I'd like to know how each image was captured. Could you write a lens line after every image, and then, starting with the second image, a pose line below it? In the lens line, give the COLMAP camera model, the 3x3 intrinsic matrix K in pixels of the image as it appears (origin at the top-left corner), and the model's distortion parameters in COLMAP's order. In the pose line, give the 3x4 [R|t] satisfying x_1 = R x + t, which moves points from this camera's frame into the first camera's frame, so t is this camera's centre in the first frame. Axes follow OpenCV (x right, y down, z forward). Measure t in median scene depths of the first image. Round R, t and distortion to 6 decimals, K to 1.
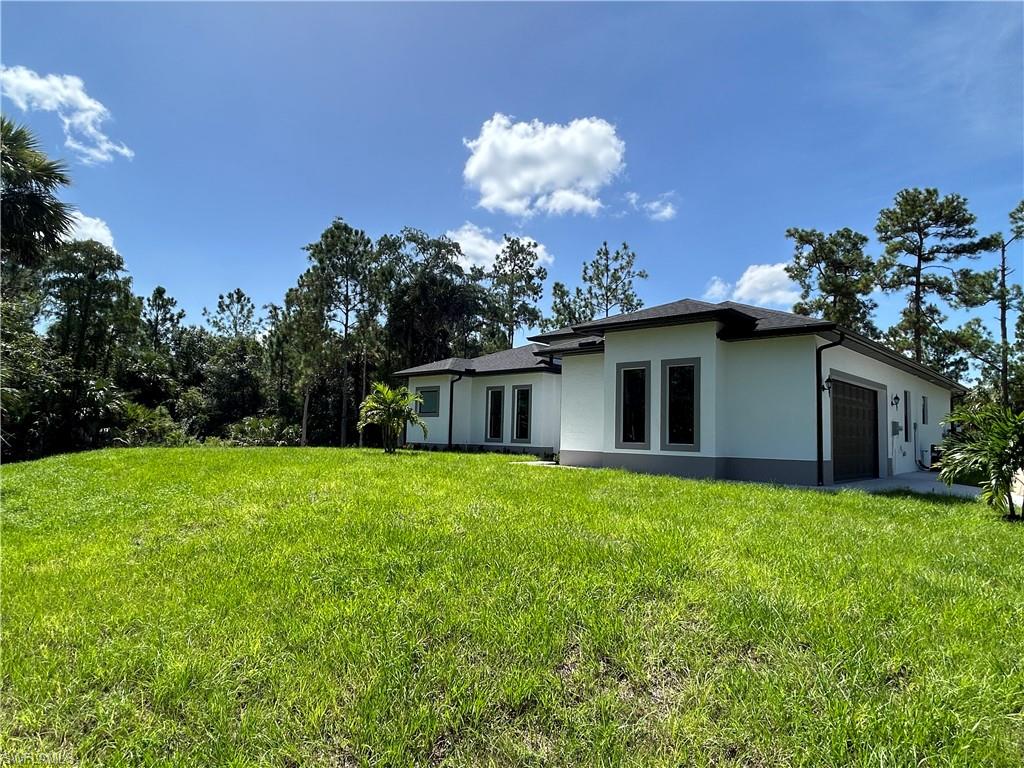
lens RADIAL K [[614.9, 0, 512.0], [0, 614.9, 384.0], [0, 0, 1]] dist [0.006303, -0.014729]
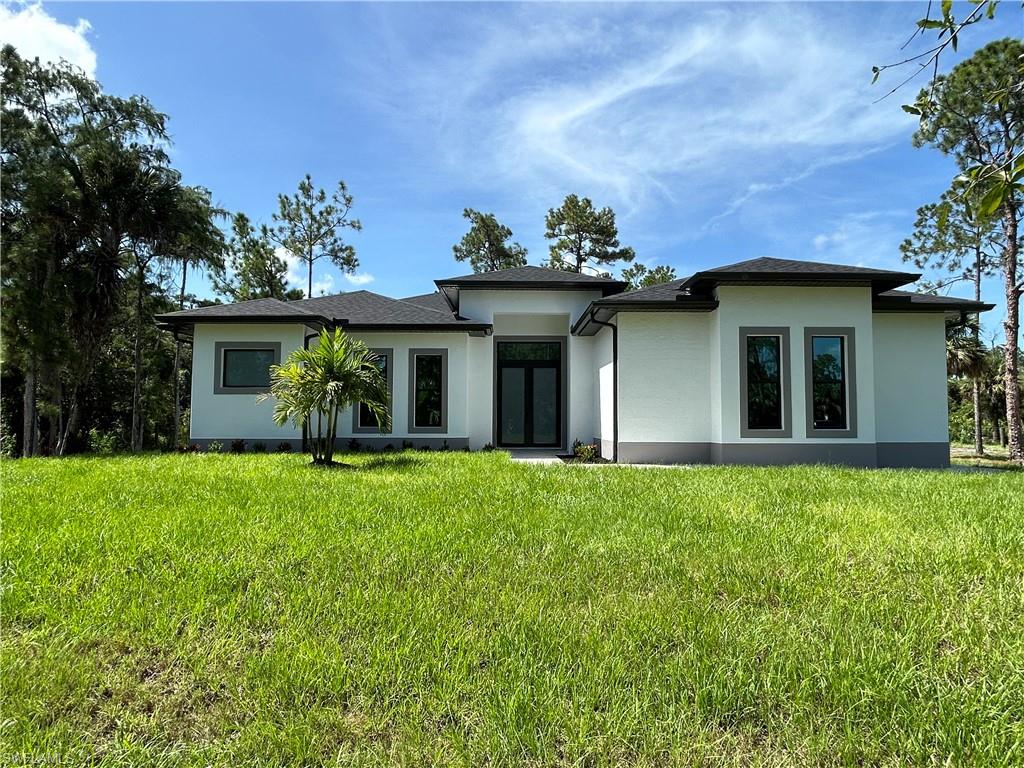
lens RADIAL K [[614.9, 0, 512.0], [0, 614.9, 384.0], [0, 0, 1]] dist [0.006303, -0.014729]
pose [[0.721487, 0.016810, 0.692223, -0.489989], [-0.042469, 0.998897, 0.020006, 0.029599], [-0.691124, -0.043832, 0.721406, 0.552793]]
